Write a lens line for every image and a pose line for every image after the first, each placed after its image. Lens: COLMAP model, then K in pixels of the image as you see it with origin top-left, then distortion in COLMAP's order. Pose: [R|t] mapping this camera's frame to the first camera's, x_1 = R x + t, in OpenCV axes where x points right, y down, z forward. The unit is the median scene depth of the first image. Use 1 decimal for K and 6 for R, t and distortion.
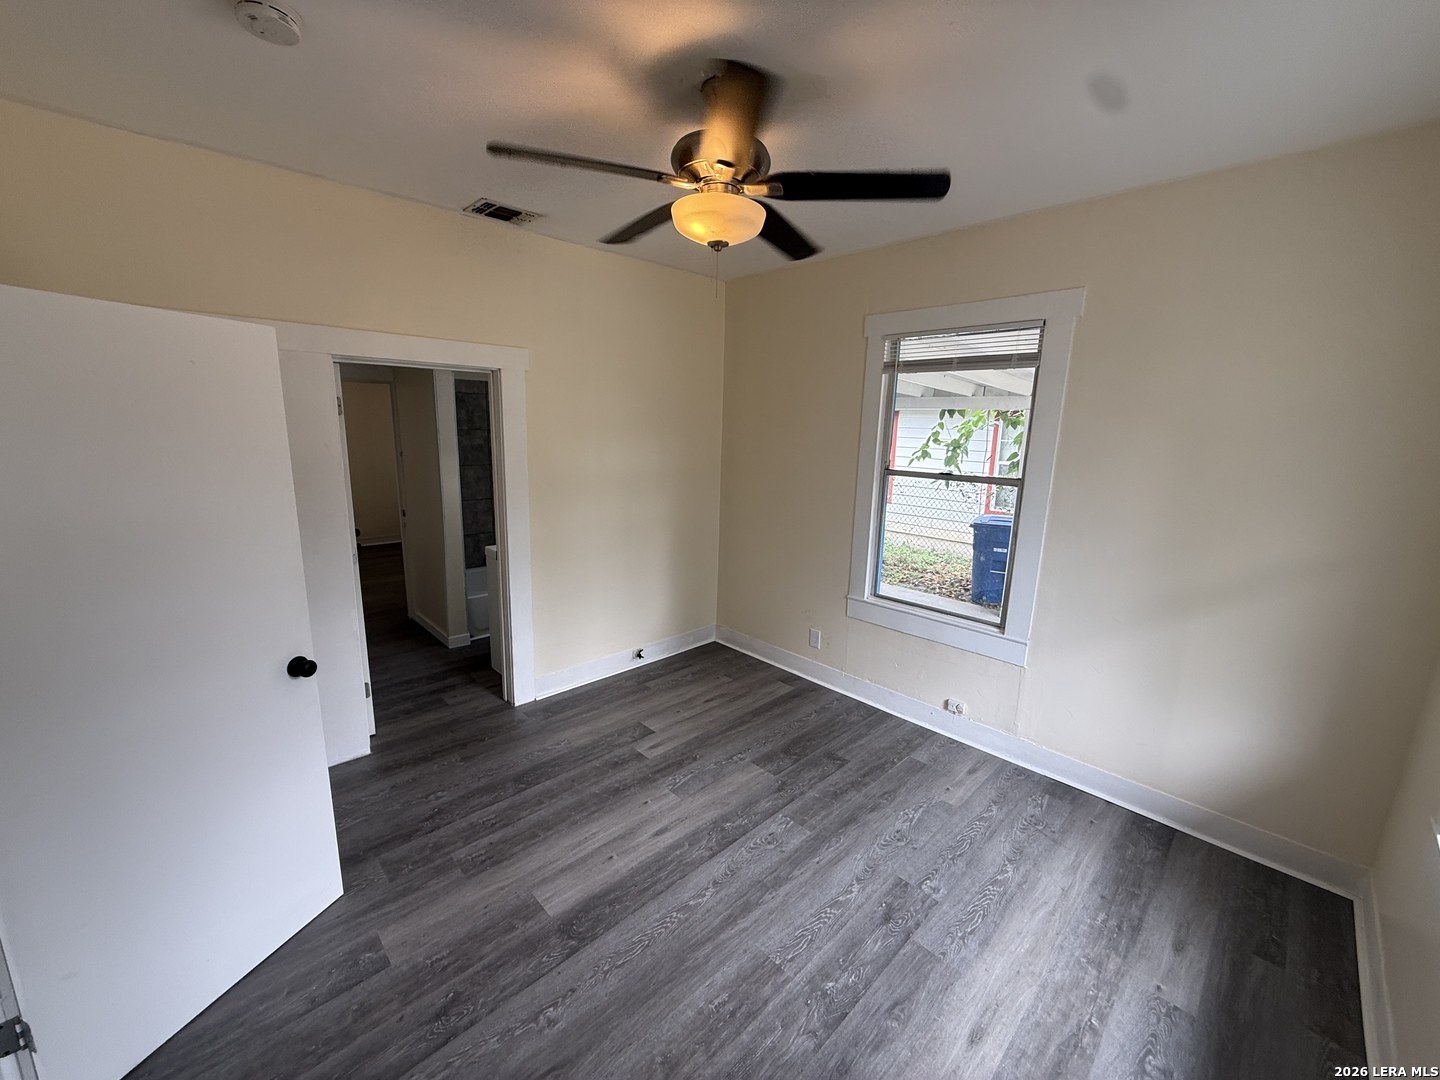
lens RADIAL K [[574.3, 0, 730.3], [0, 574.3, 528.6], [0, 0, 1]] dist [-0.001624, 0.001438]
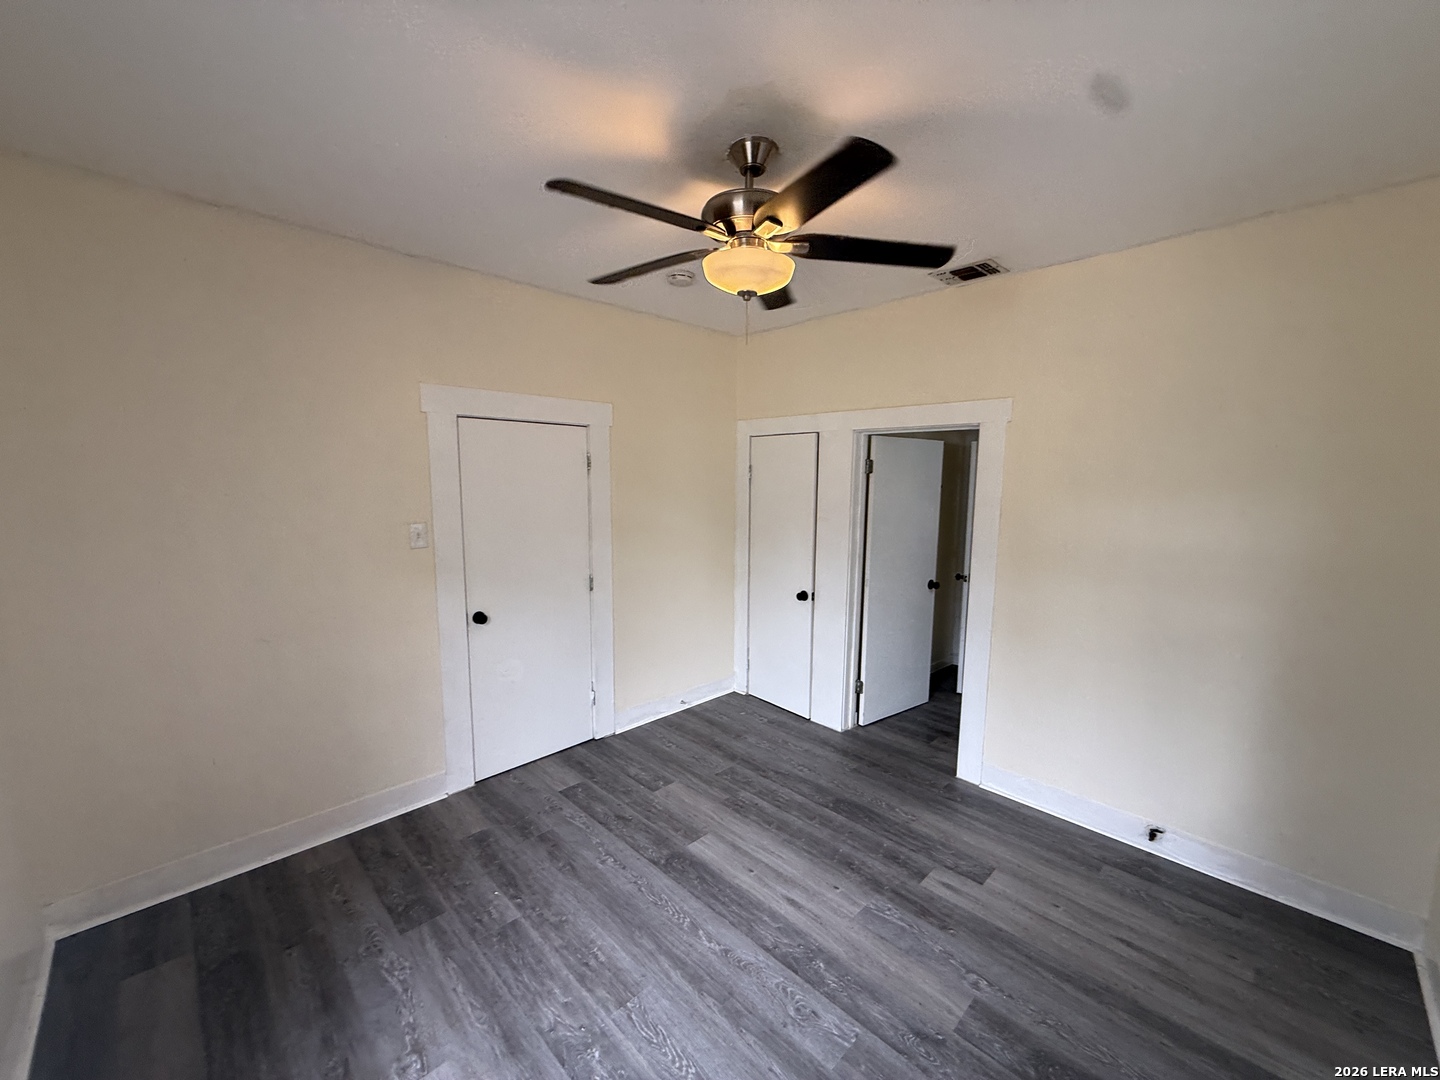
lens RADIAL K [[574.3, 0, 726.3], [0, 574.3, 553.9], [0, 0, 1]] dist [-0.001624, 0.001438]
pose [[0.006013, 0.109521, -0.993966, 0.820860], [-0.190952, 0.975819, 0.106366, -0.122730], [0.981581, 0.189161, 0.026780, 0.821714]]
